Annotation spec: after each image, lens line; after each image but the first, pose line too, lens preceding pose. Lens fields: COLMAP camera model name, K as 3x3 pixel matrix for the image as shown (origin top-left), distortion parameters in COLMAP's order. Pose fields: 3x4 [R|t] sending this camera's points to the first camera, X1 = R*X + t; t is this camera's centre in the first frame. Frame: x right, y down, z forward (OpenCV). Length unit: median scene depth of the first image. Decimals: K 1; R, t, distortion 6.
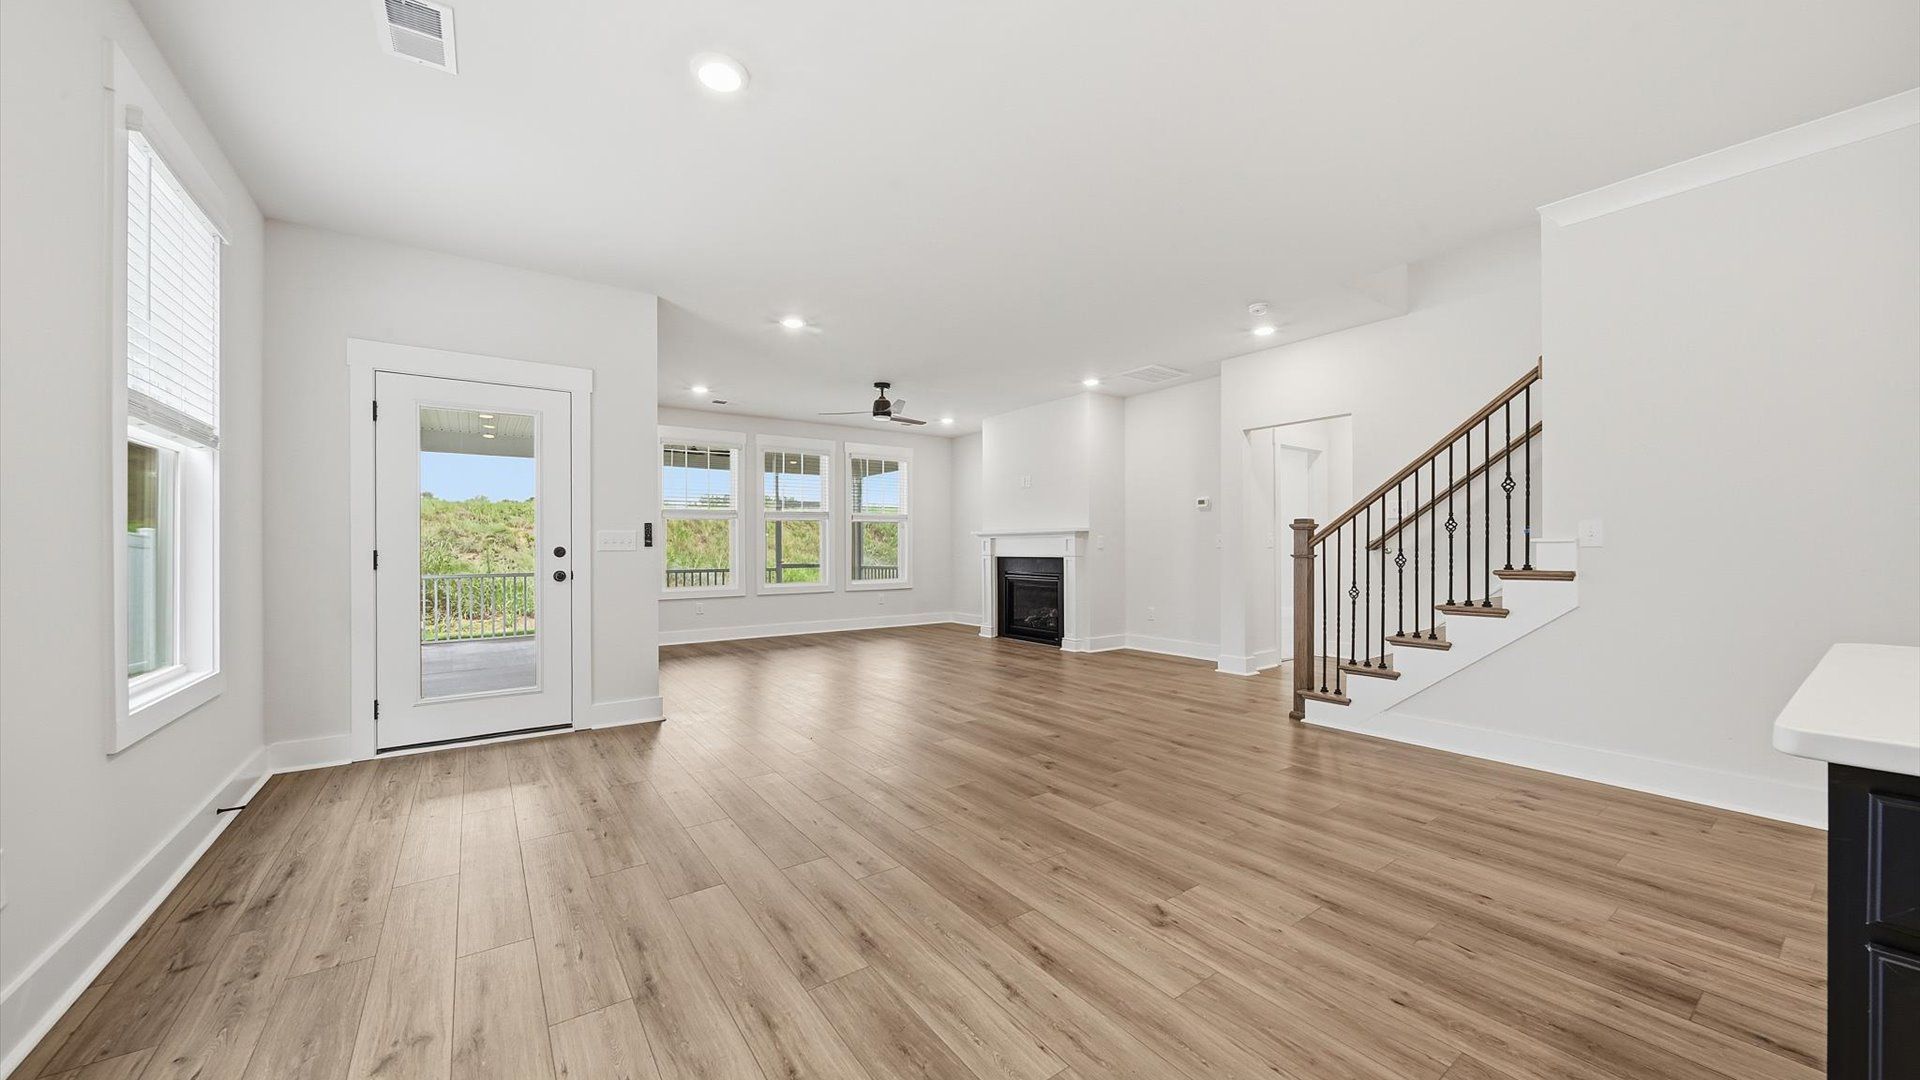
lens RADIAL K [[675.7, 0, 957.9], [0, 675.7, 547.2], [0, 0, 1]] dist [-0.008881, 0.000098]
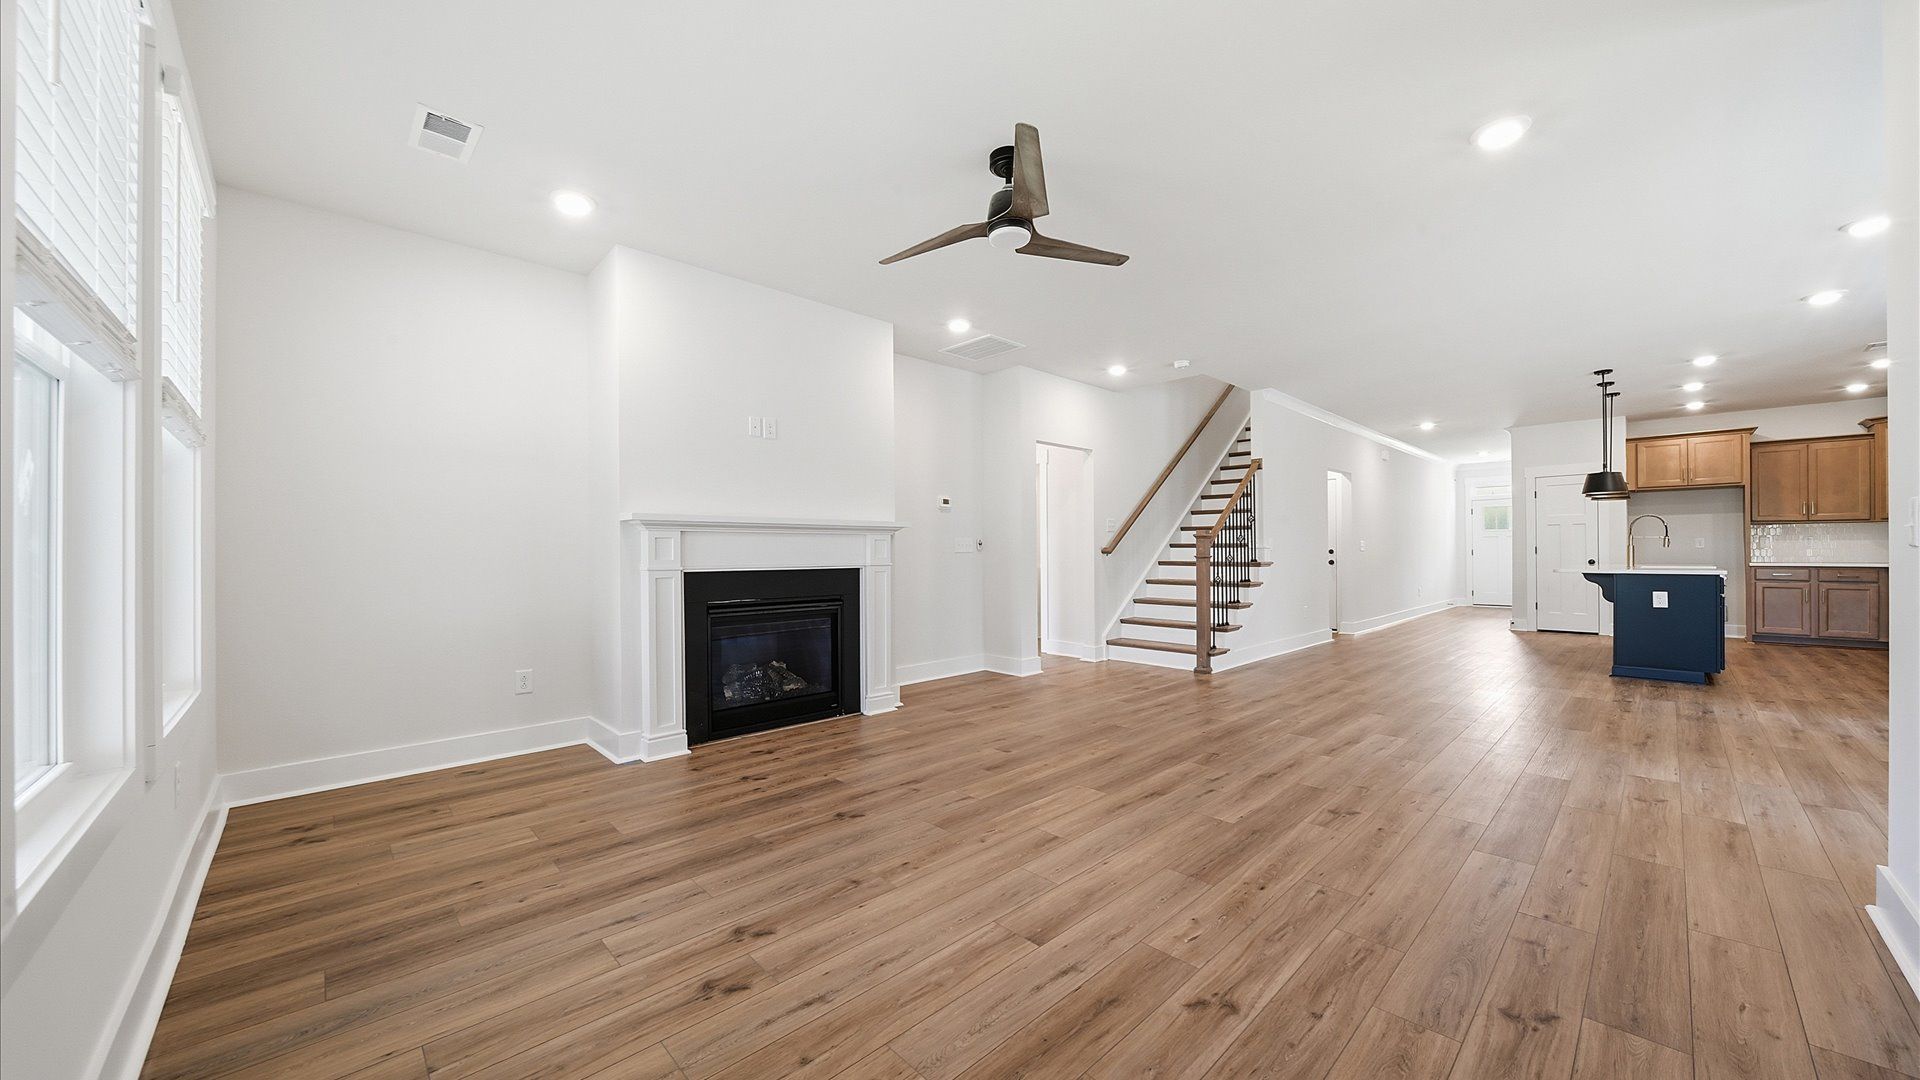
lens RADIAL K [[675.7, 0, 949.0], [0, 675.7, 548.8], [0, 0, 1]] dist [-0.008881, 0.000098]
pose [[-0.132347, 0.013178, 0.991116, -0.425464], [0.007764, 0.999895, -0.012258, 0.005199], [-0.991173, 0.006073, -0.132435, 0.898219]]
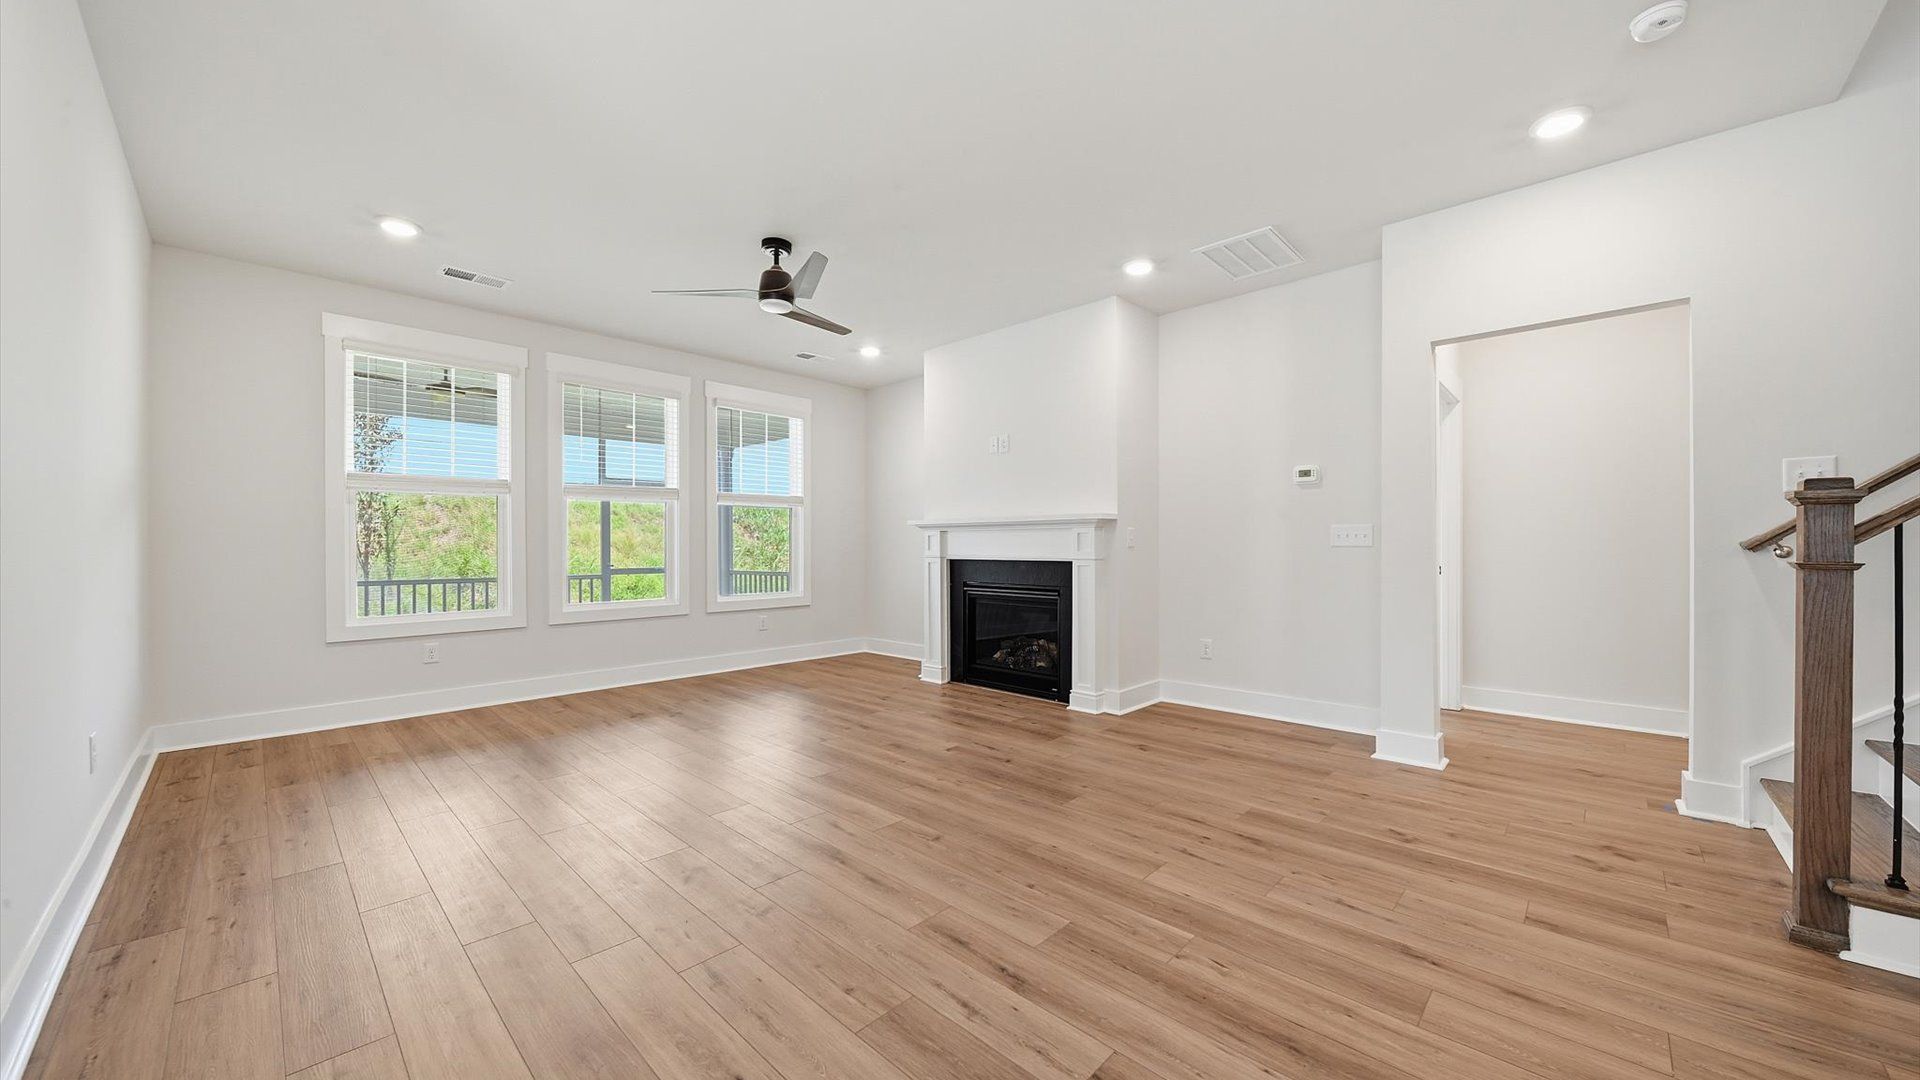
lens RADIAL K [[675.7, 0, 969.3], [0, 675.7, 547.3], [0, 0, 1]] dist [-0.008881, 0.000098]
pose [[0.980101, 0.003623, 0.198466, -0.055239], [-0.003881, 0.999992, 0.000910, 0.001804], [-0.198461, -0.001662, 0.980107, 0.361375]]
